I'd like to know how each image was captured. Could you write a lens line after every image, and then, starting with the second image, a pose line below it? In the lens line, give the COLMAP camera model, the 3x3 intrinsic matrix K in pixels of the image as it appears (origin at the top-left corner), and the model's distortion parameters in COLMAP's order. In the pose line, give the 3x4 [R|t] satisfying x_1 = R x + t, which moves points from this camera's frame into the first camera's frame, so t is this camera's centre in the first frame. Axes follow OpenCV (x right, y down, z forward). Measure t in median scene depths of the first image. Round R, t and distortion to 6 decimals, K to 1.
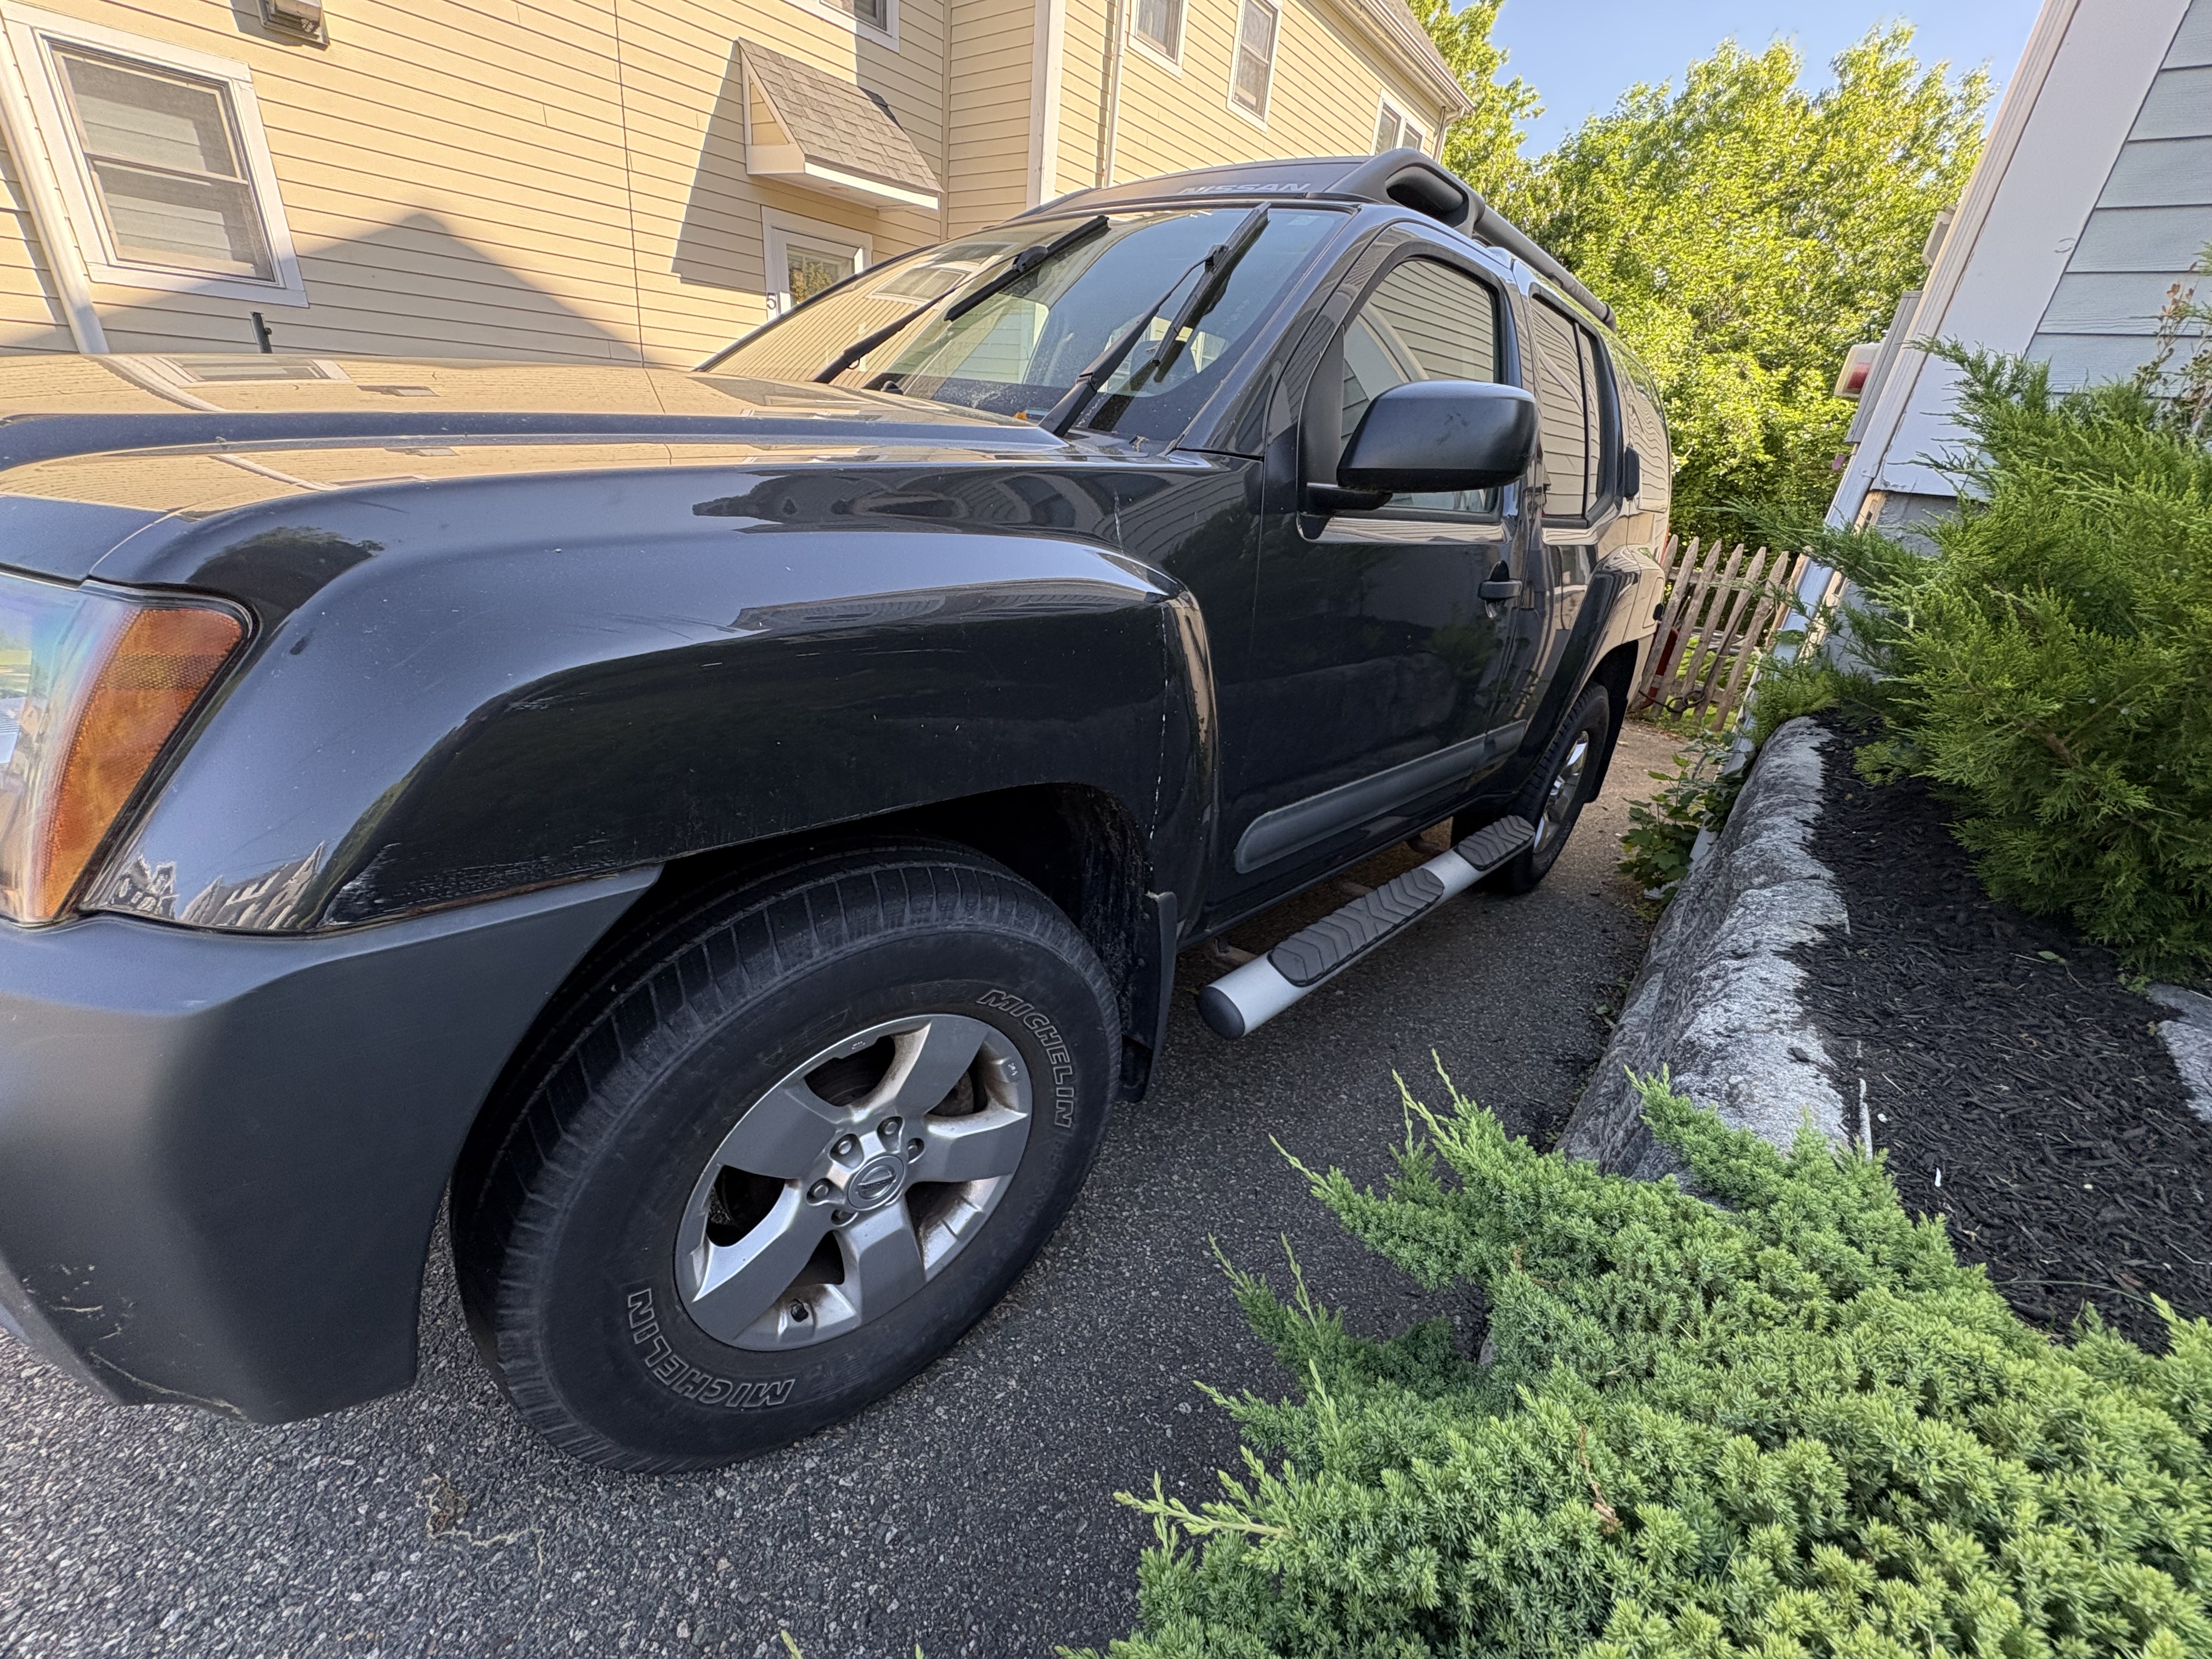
lens RADIAL K [[887.1, 0, 1106.9], [0, 887.1, 824.2], [0, 0, 1]] dist [-0.002030, -0.000140]
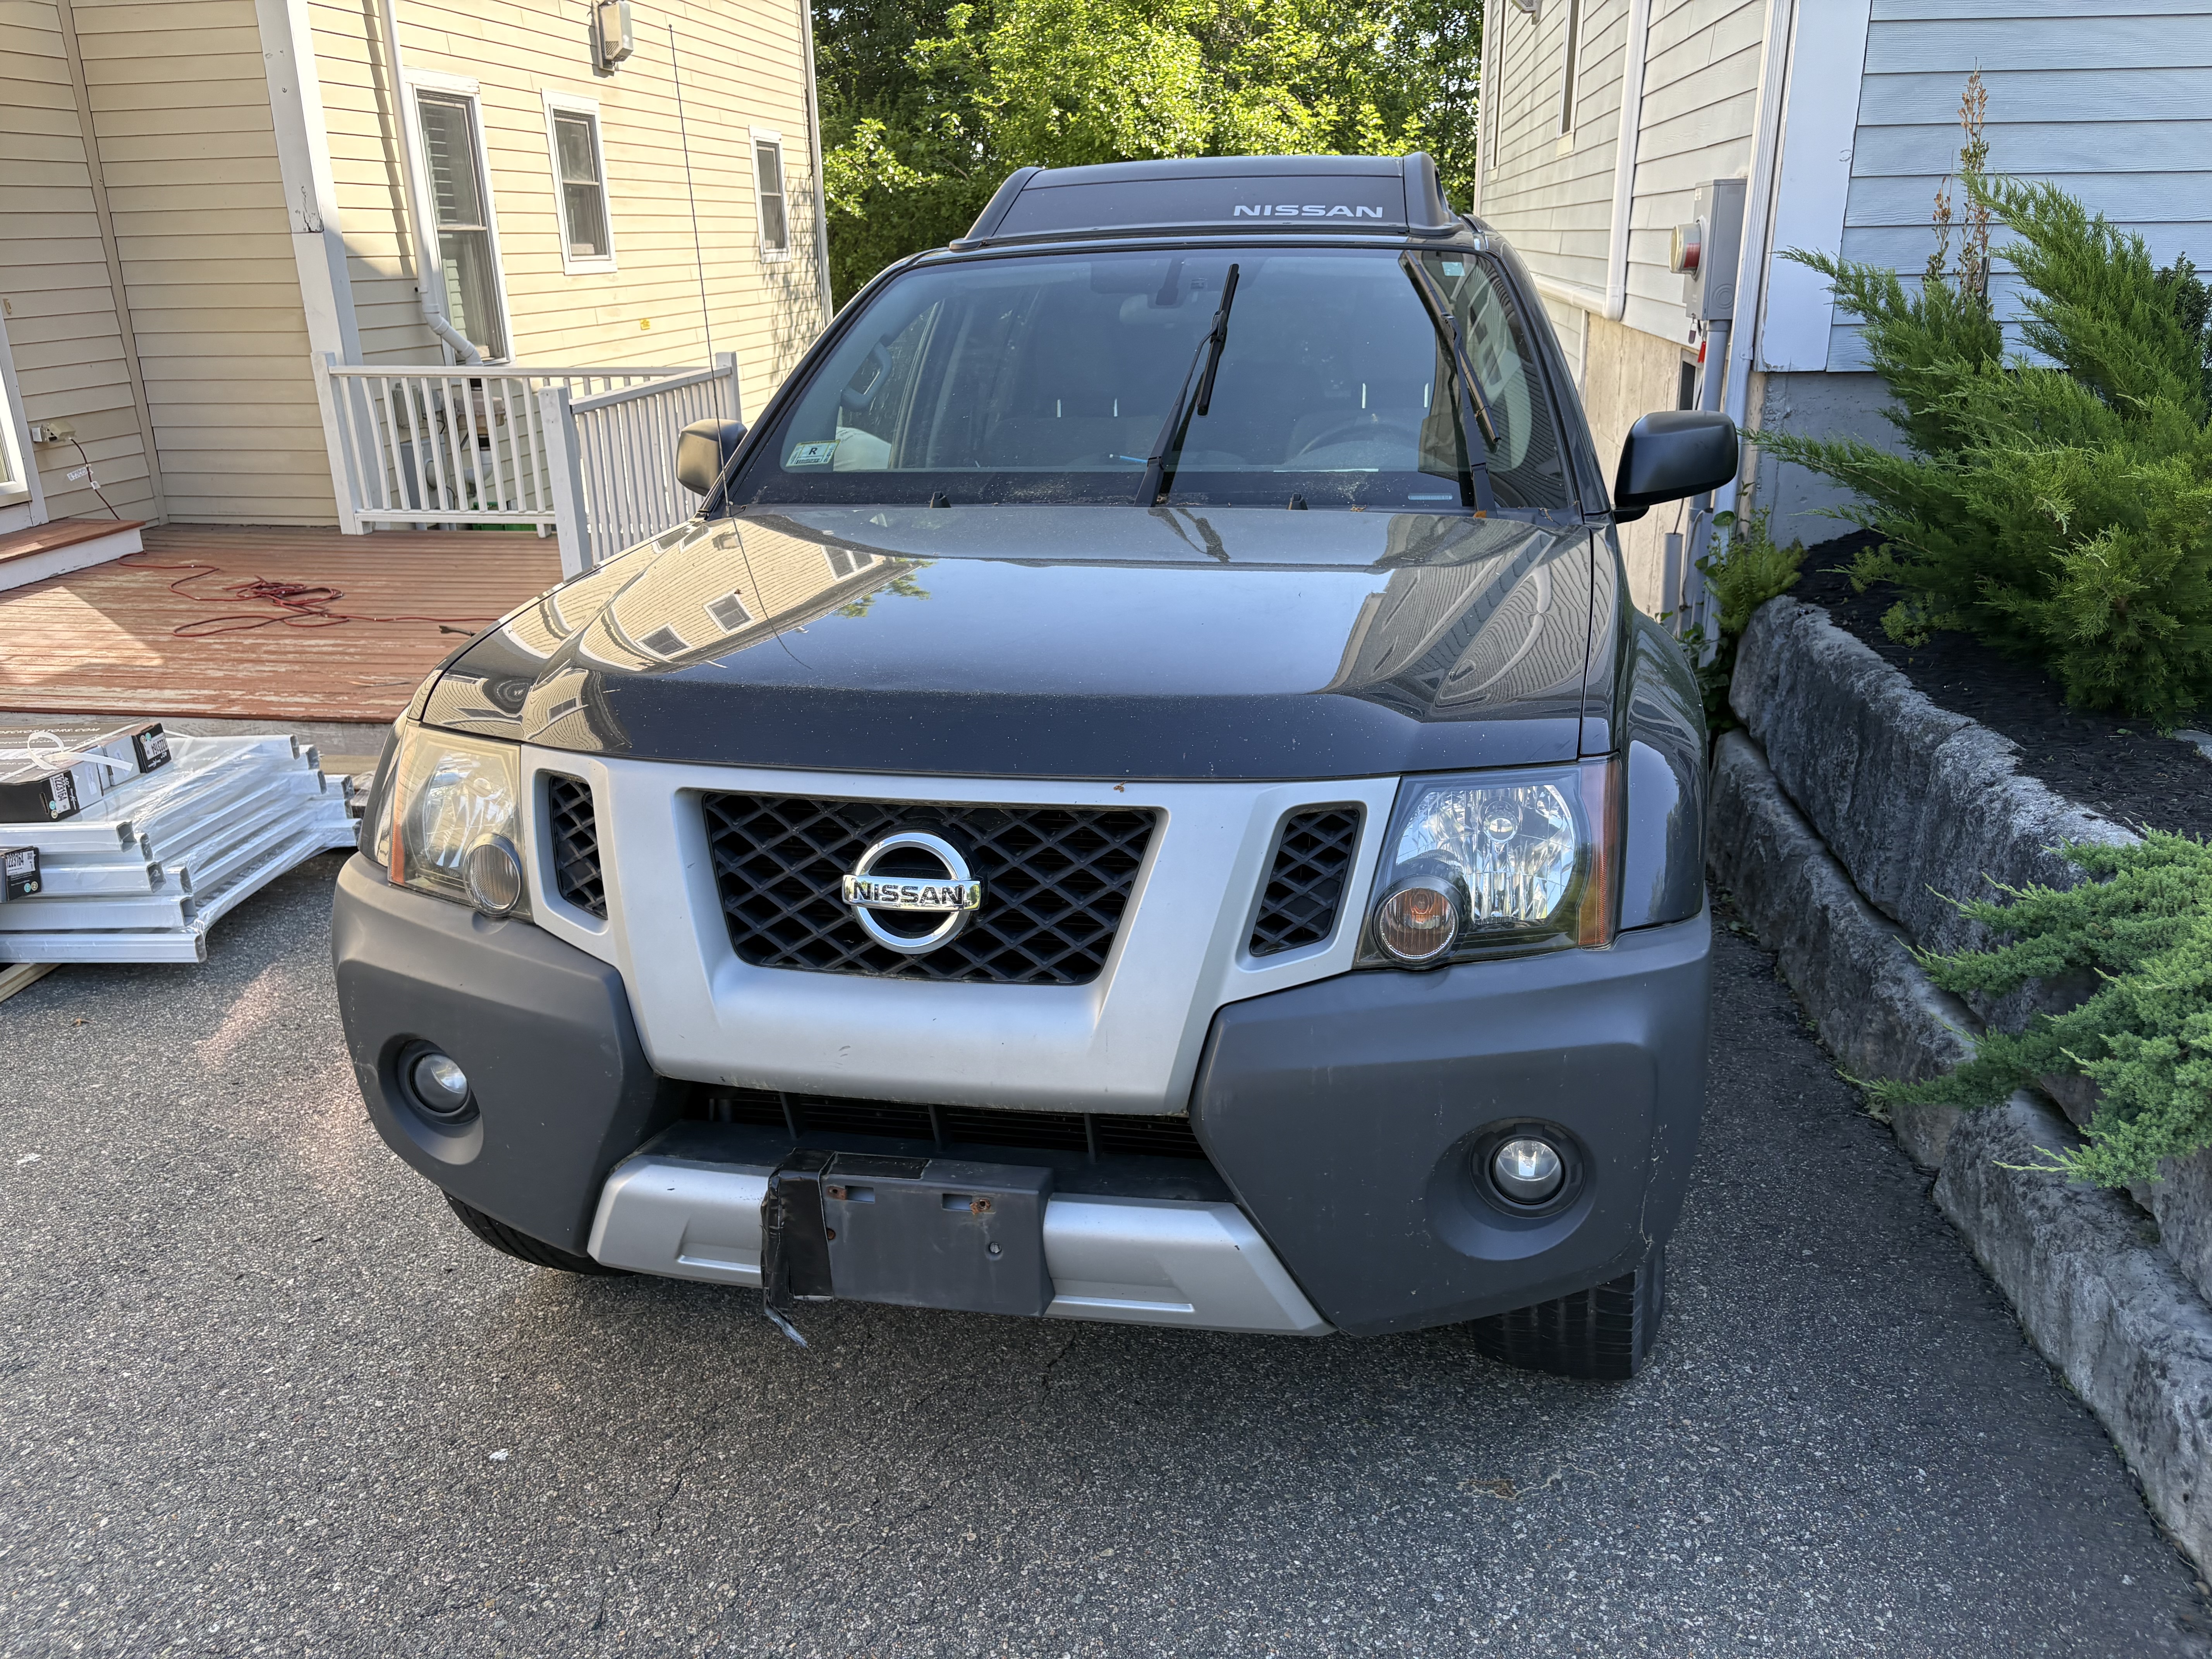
lens RADIAL K [[1675.8, 0, 1105.2], [0, 1675.8, 831.7], [0, 0, 1]] dist [0.008389, 0.000286]
pose [[0.860899, -0.267999, 0.432470, -1.379176], [0.296294, 0.955095, 0.002047, -0.166402], [-0.413598, 0.126376, 0.901646, -0.674267]]
